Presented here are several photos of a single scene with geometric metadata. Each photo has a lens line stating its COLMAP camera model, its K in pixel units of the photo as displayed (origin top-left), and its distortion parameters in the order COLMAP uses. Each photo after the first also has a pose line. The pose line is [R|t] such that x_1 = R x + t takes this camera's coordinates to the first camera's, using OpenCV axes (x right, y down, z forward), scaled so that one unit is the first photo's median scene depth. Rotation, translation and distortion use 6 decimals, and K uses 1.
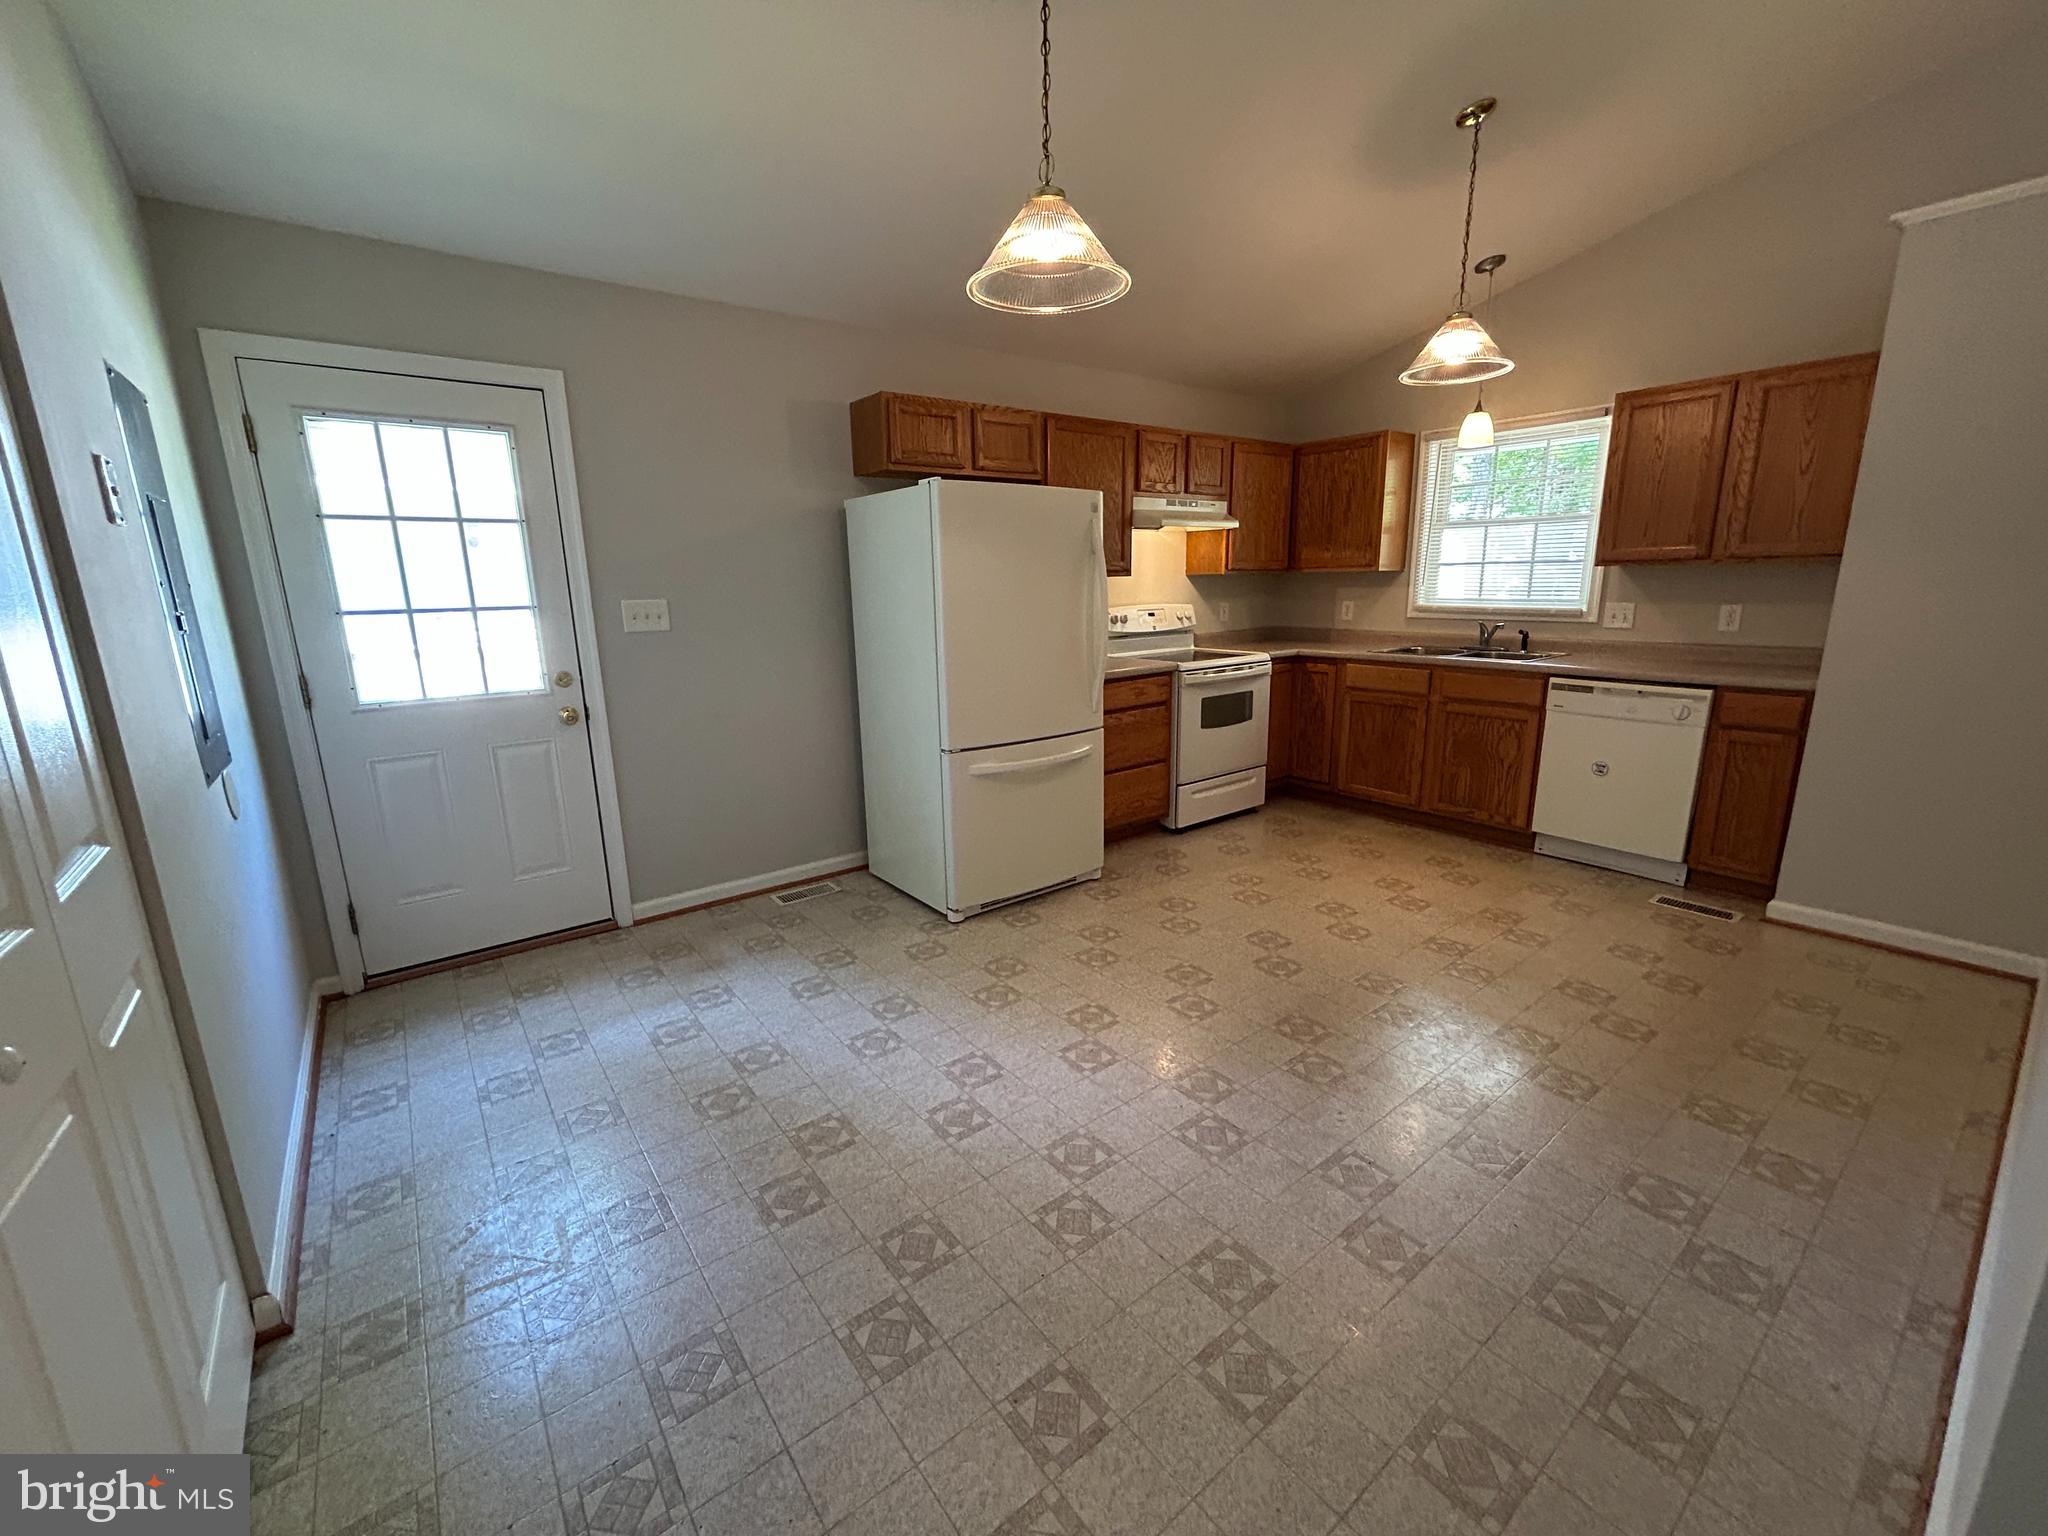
lens RADIAL K [[827.9, 0, 1019.6], [0, 827.9, 764.5], [0, 0, 1]] dist [-0.002359, 0.001161]
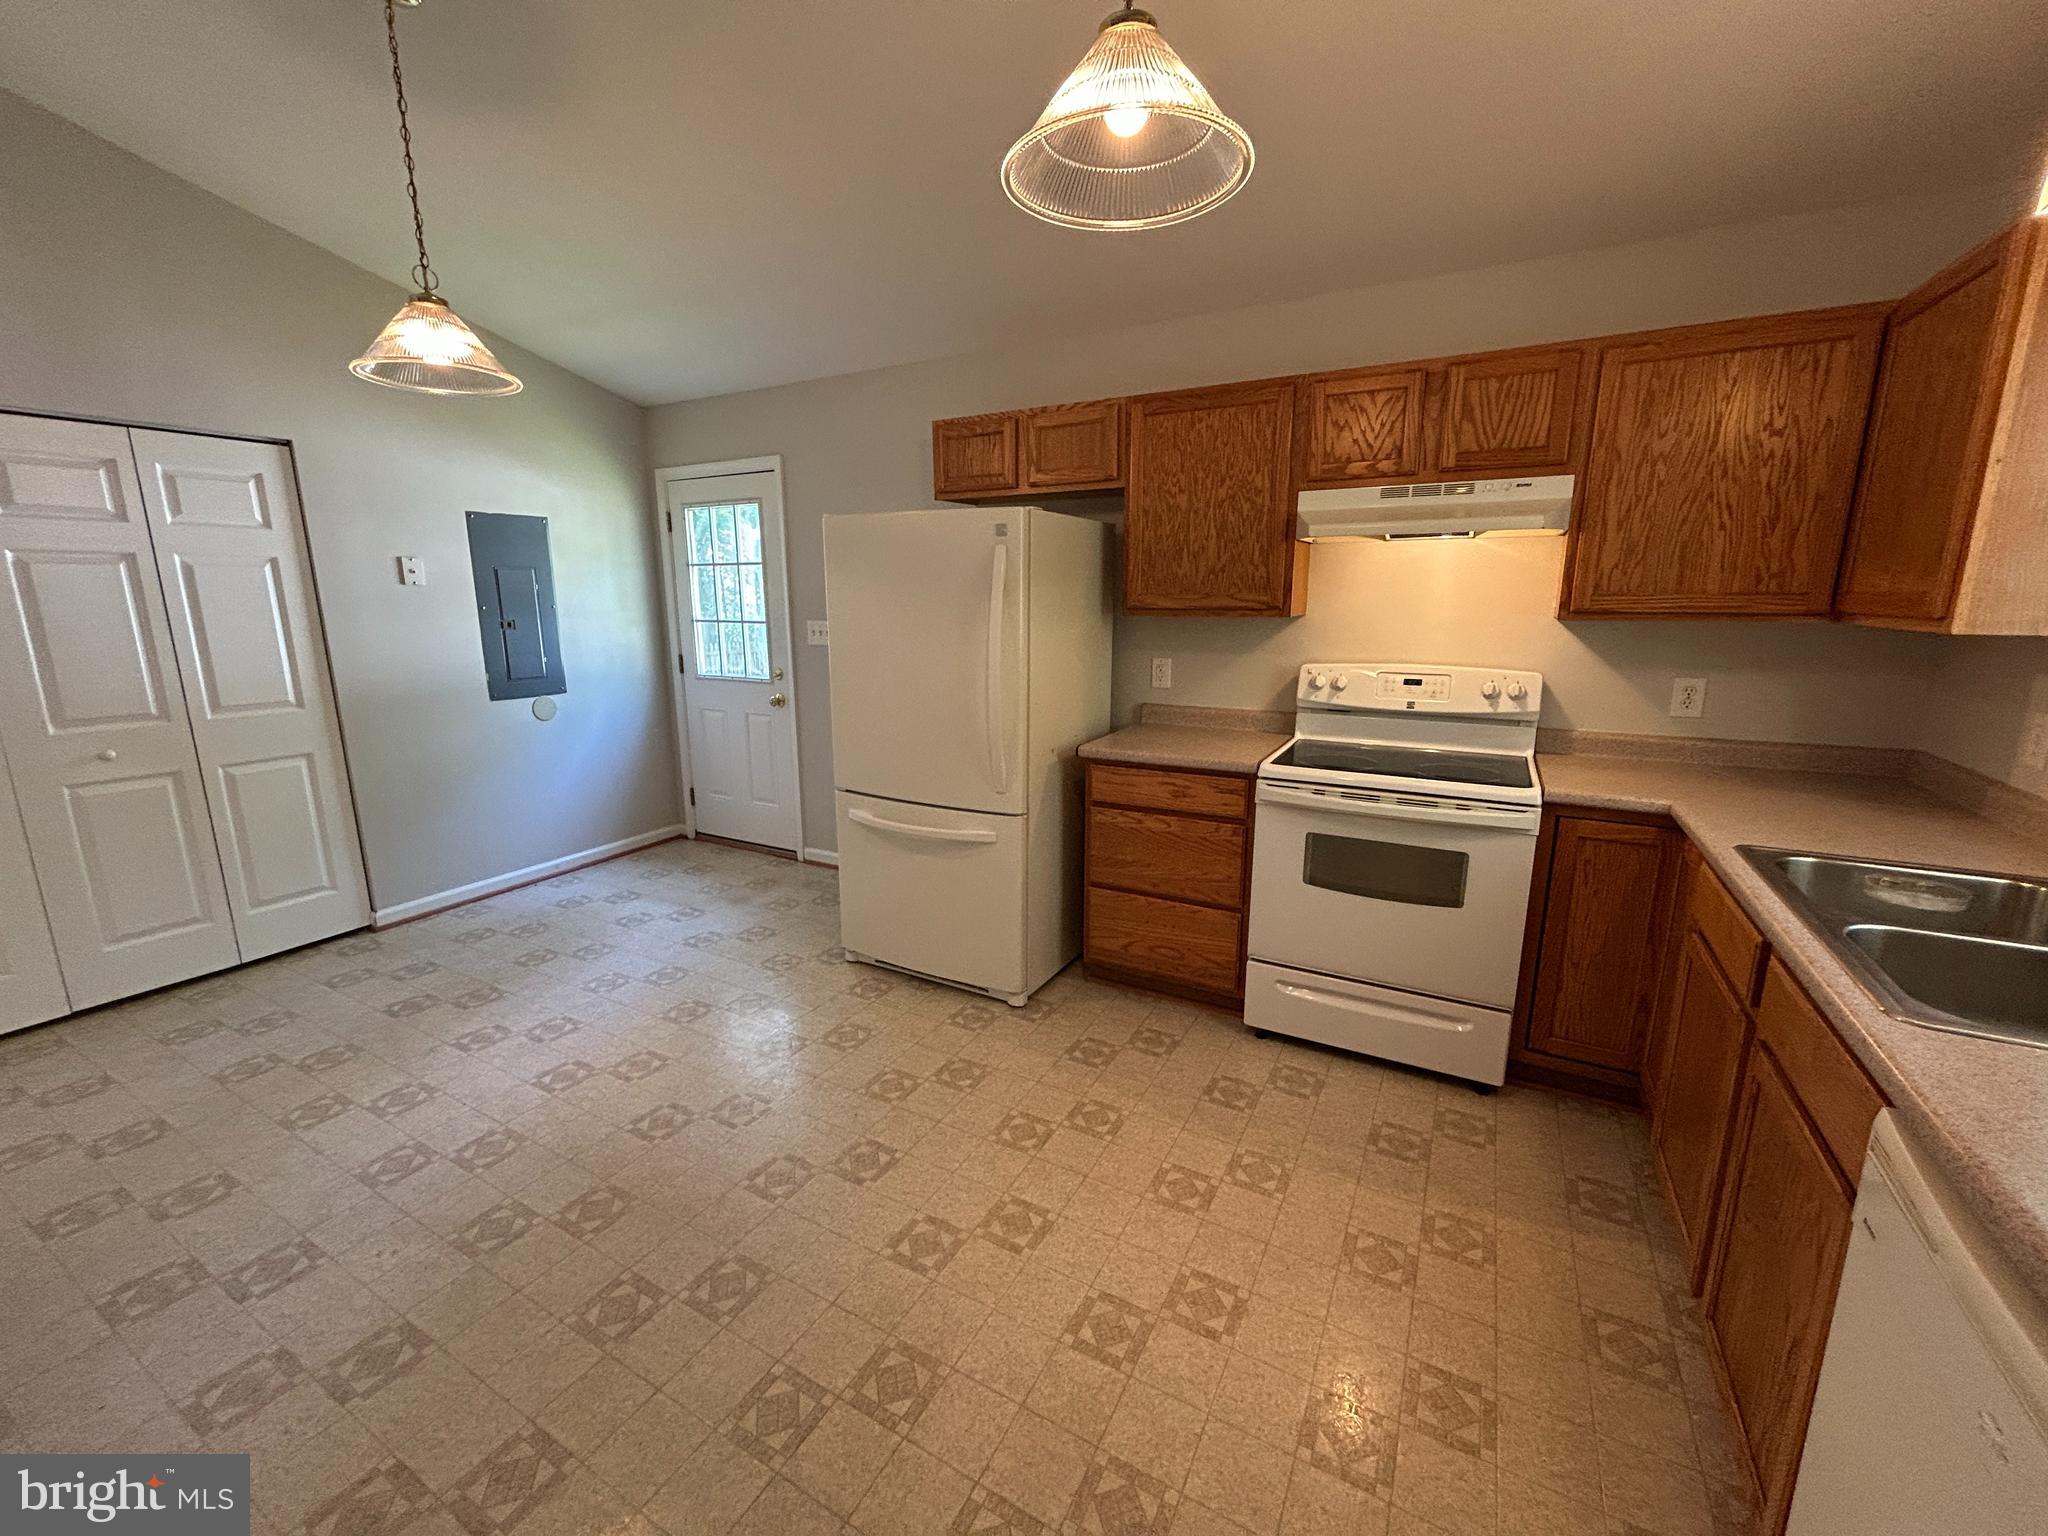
lens RADIAL K [[827.9, 0, 1020.8], [0, 827.9, 766.7], [0, 0, 1]] dist [-0.002359, 0.001161]
pose [[0.393410, 0.209215, -0.895242, 0.749046], [-0.205039, 0.969203, 0.136396, -0.187278], [0.896207, 0.129900, 0.424191, 0.654055]]
